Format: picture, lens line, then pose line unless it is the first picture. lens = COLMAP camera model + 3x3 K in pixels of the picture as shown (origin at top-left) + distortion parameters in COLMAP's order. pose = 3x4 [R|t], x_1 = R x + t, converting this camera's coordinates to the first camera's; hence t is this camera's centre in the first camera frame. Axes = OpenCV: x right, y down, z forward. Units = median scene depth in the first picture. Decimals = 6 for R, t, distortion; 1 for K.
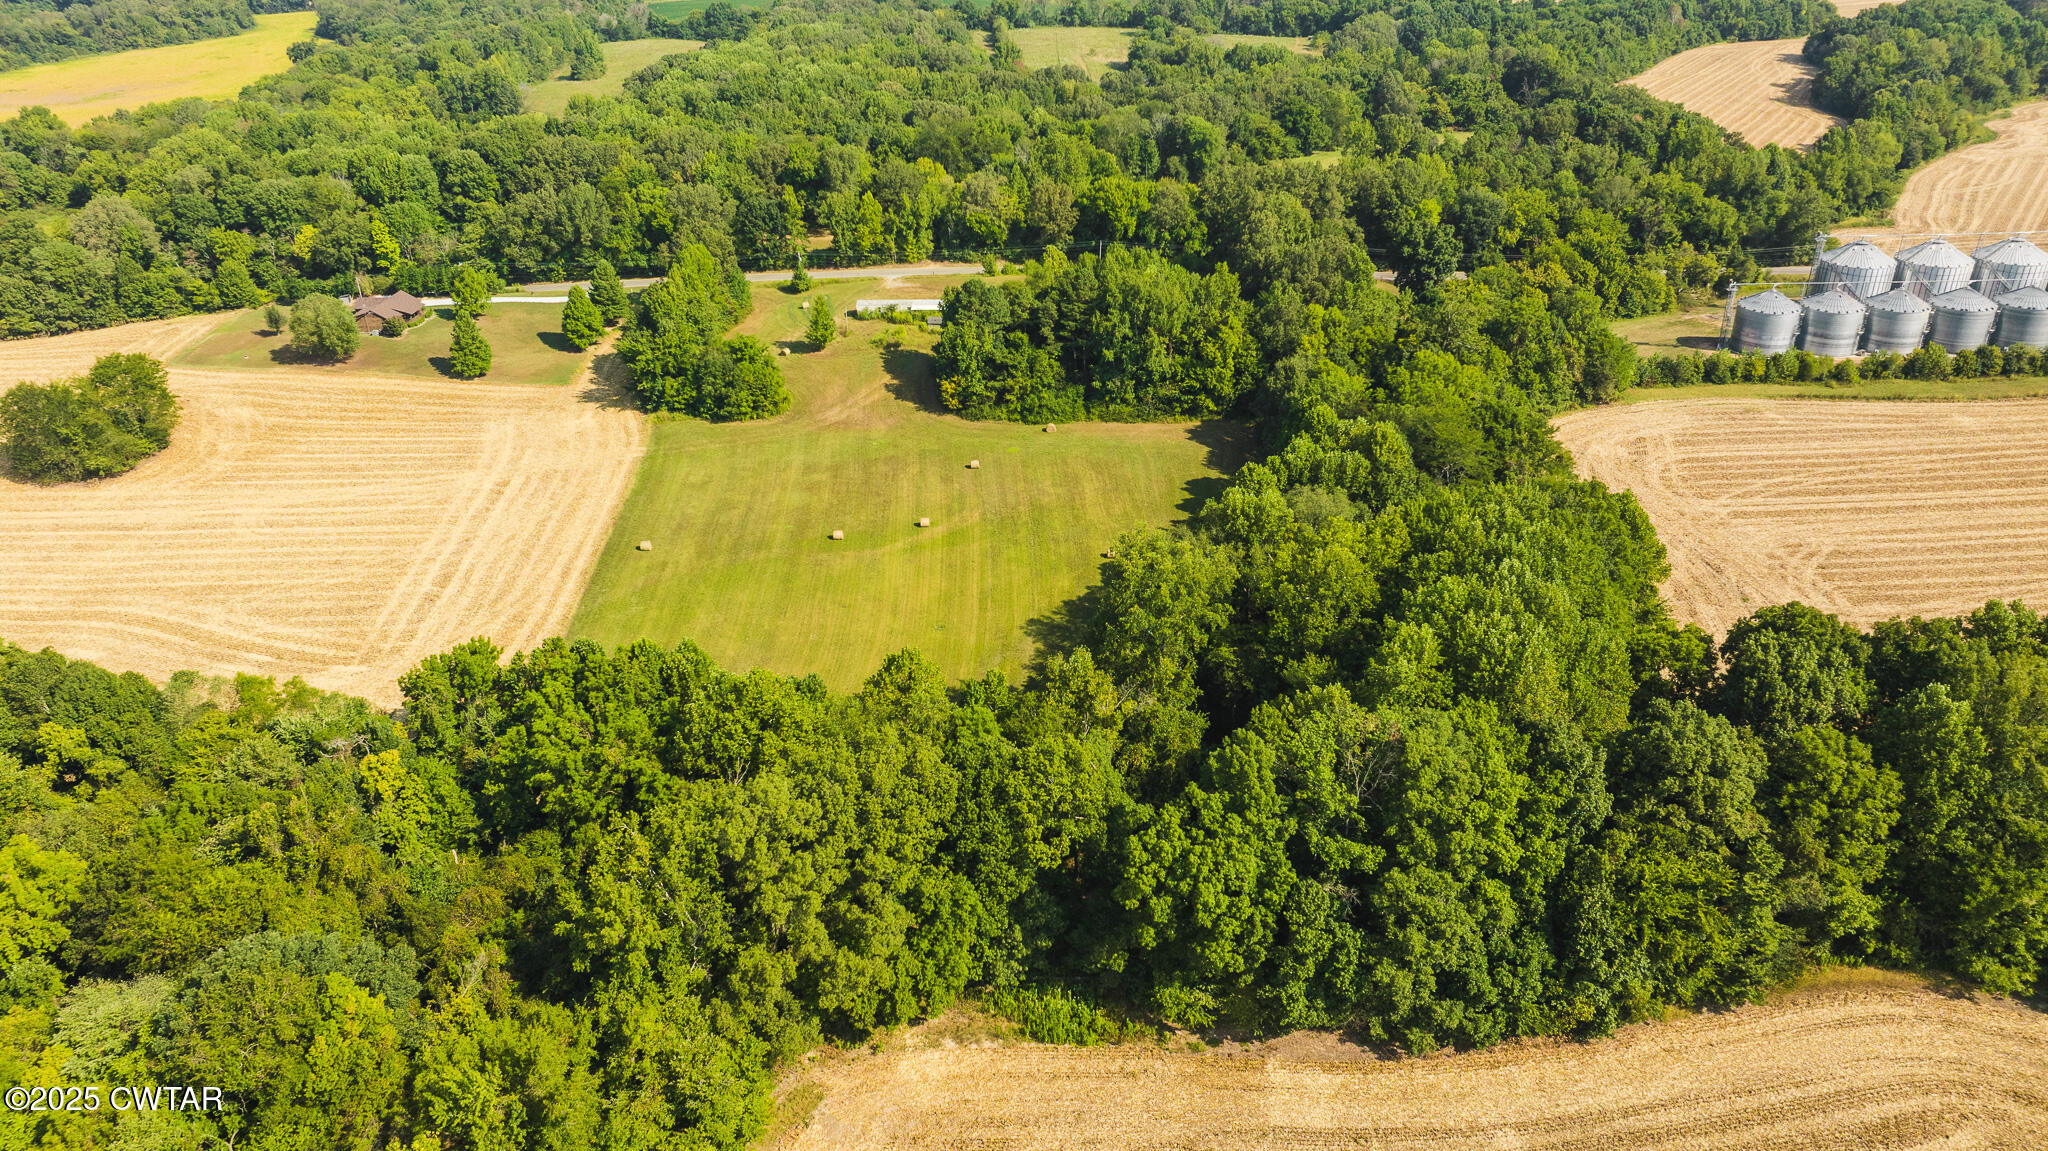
lens RADIAL K [[1436.7, 0, 1023.7], [0, 1436.7, 579.6], [0, 0, 1]] dist [-0.028914, 0.020608]
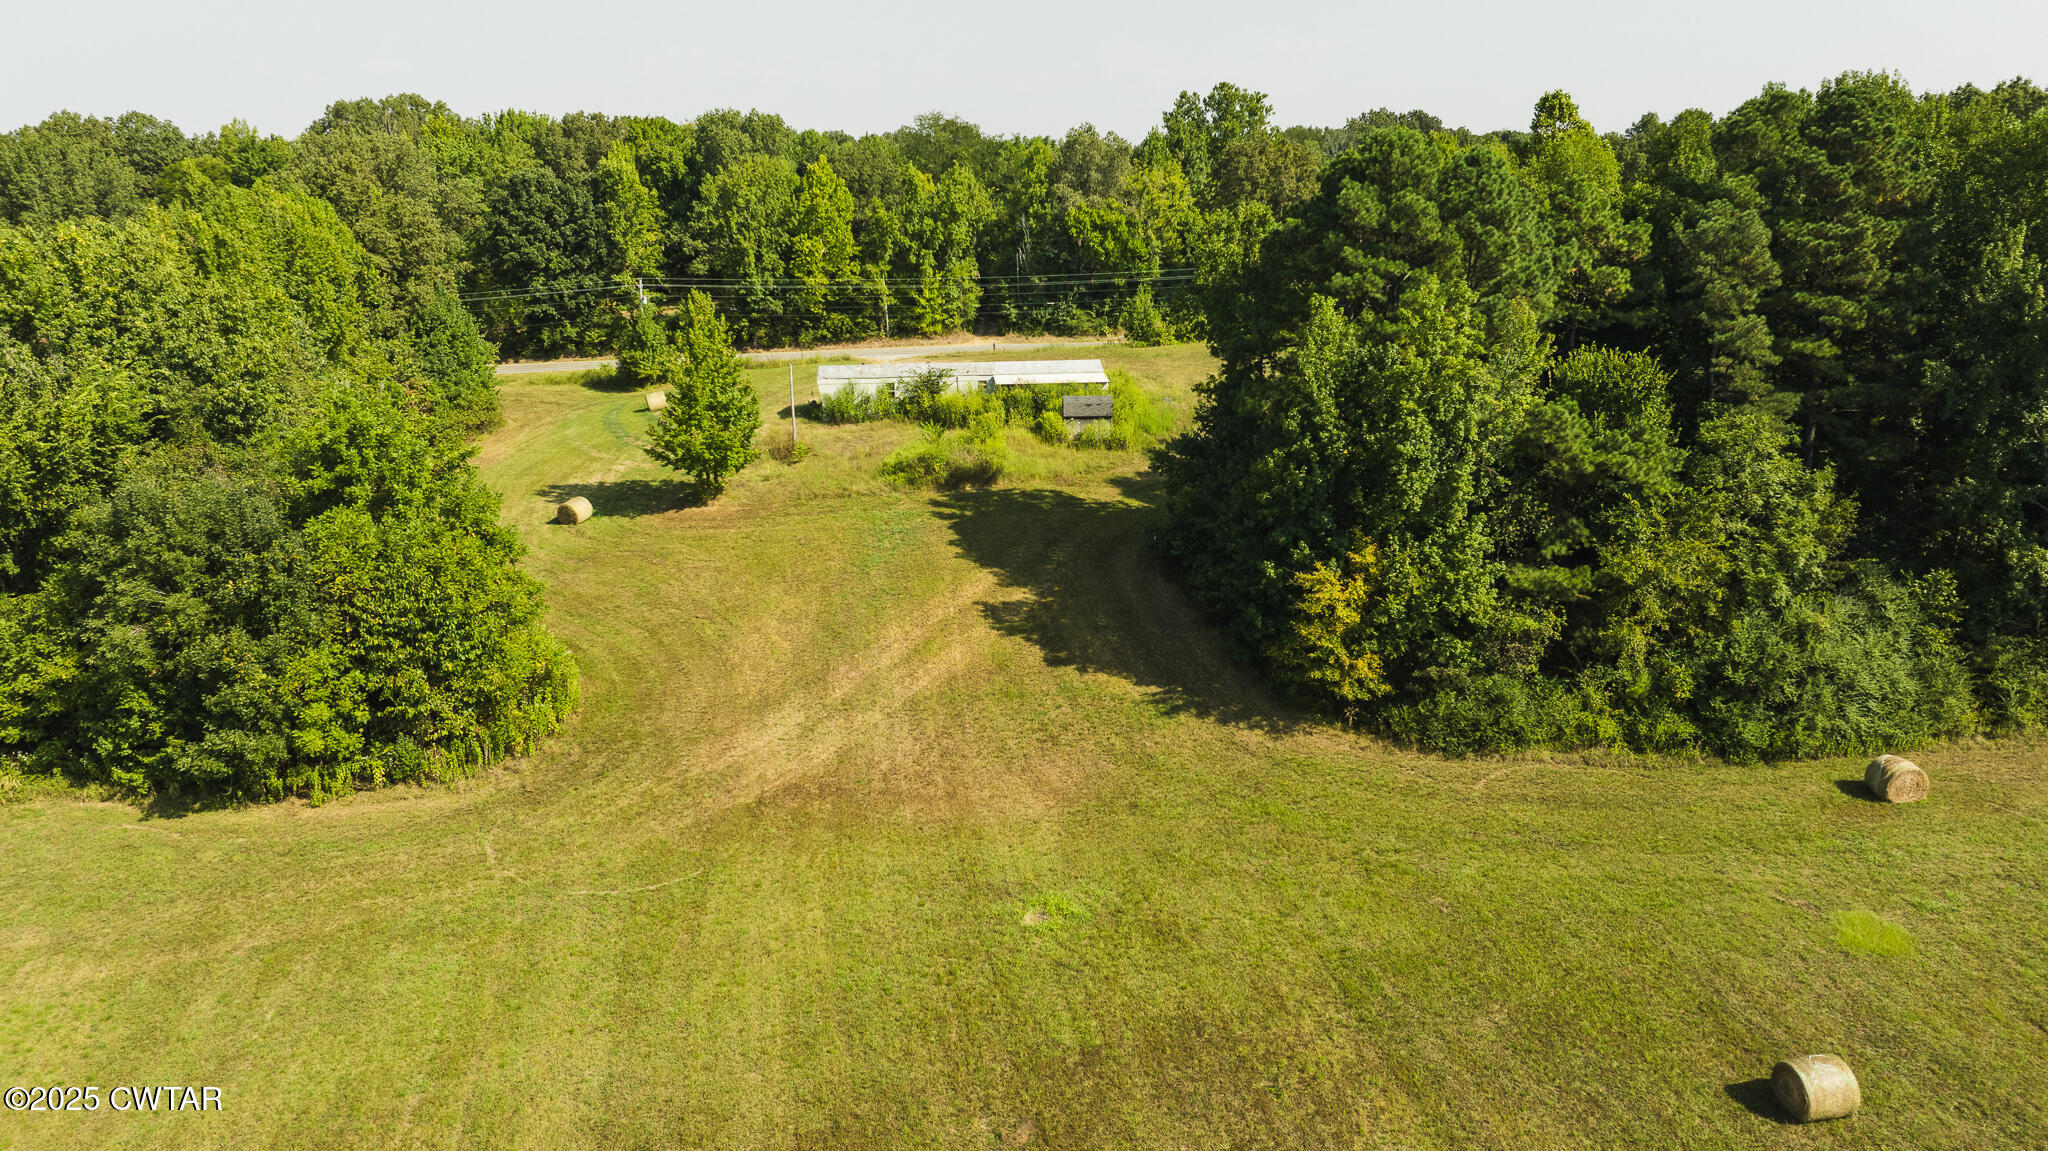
lens RADIAL K [[1436.7, 0, 1023.2], [0, 1436.7, 563.2], [0, 0, 1]] dist [-0.028914, 0.020608]
pose [[0.995538, -0.026890, 0.090447, -0.115170], [0.044503, 0.979036, -0.198765, -0.098490], [-0.083206, 0.201904, 0.975865, 0.791279]]
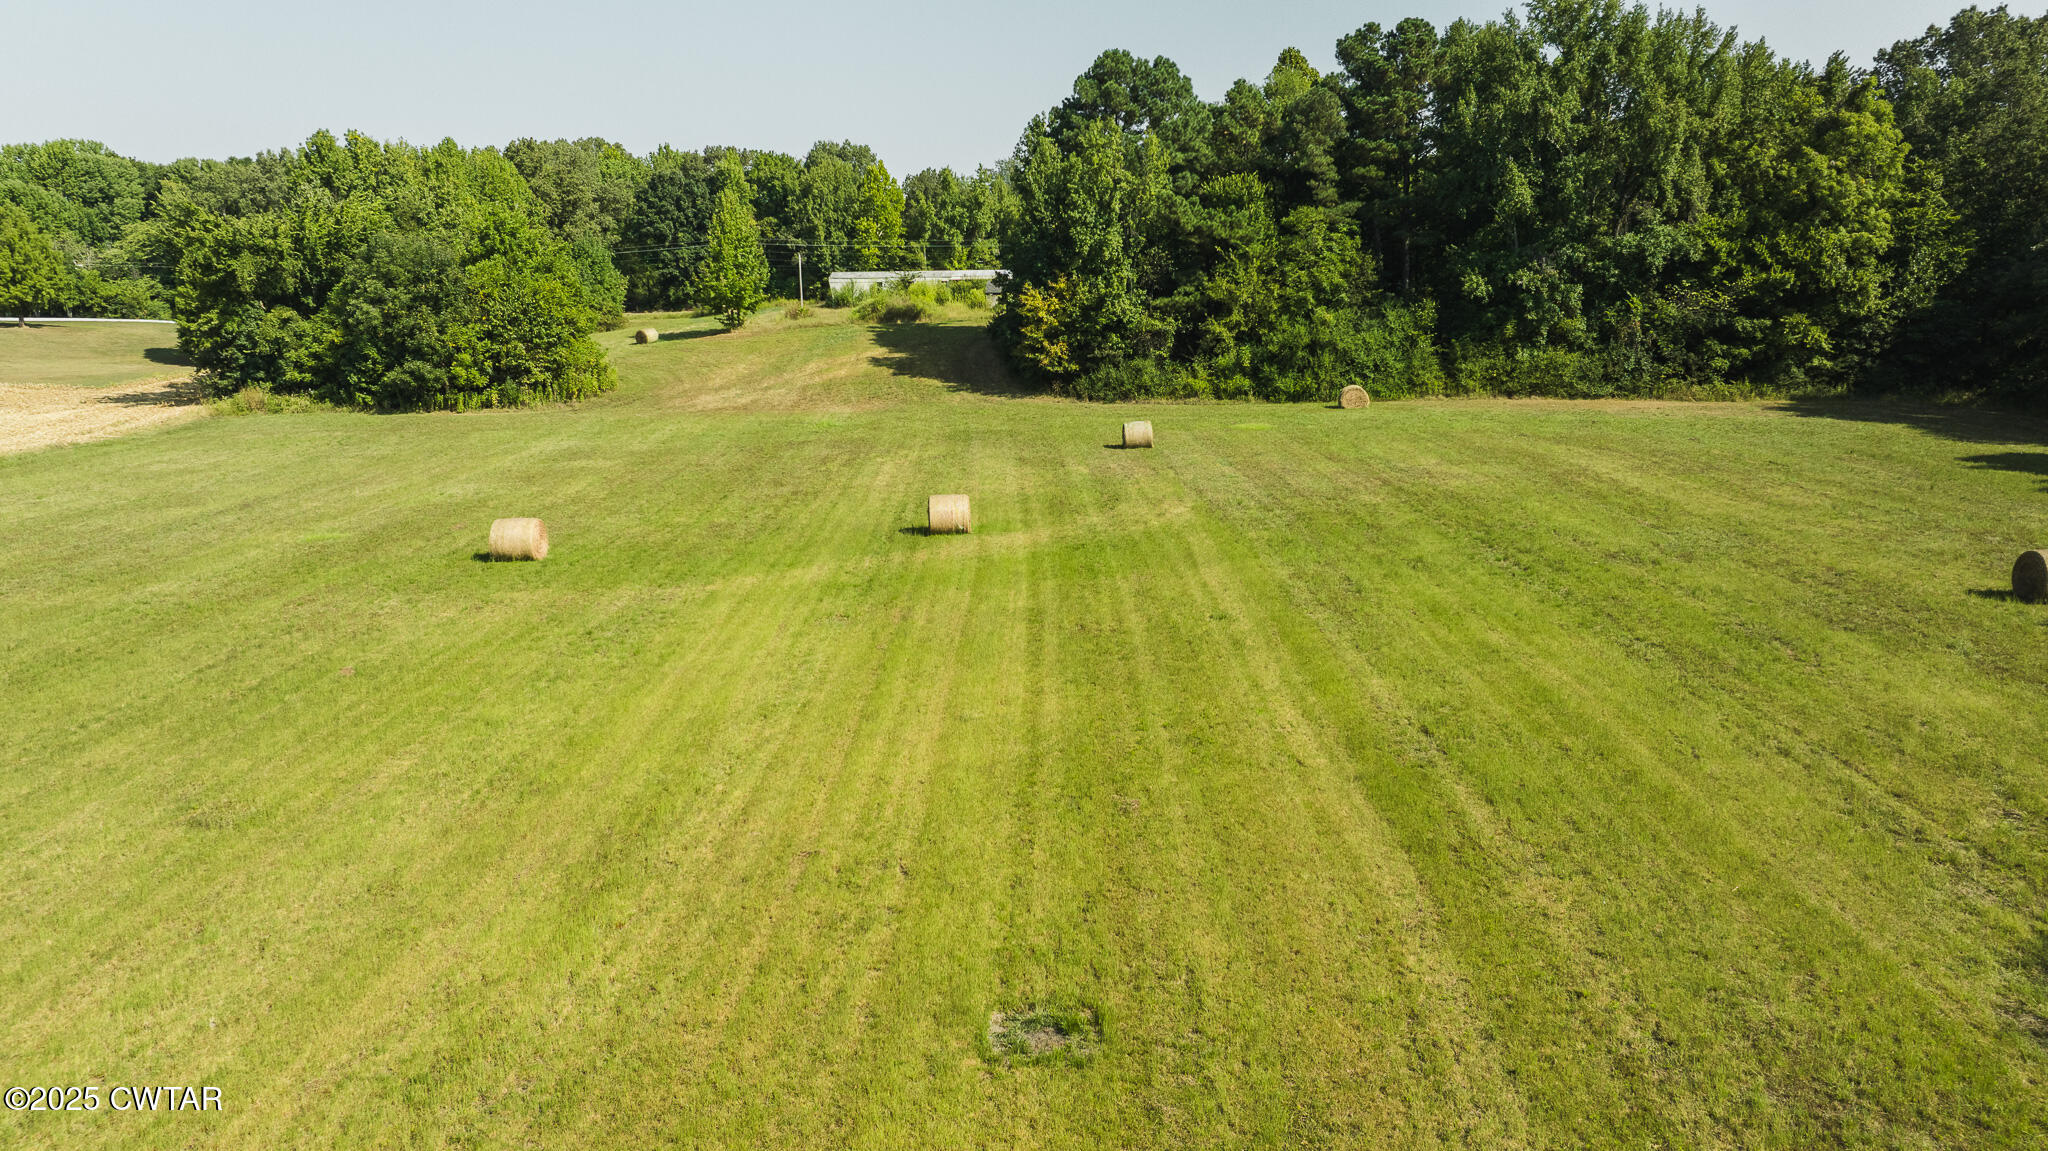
lens RADIAL K [[1436.7, 0, 1022.7], [0, 1436.7, 580.4], [0, 0, 1]] dist [-0.028914, 0.020608]
pose [[0.999093, 0.004473, -0.042357, -0.041377], [-0.015722, 0.962974, -0.269134, 0.023503], [0.039585, 0.269556, 0.962171, 0.674641]]
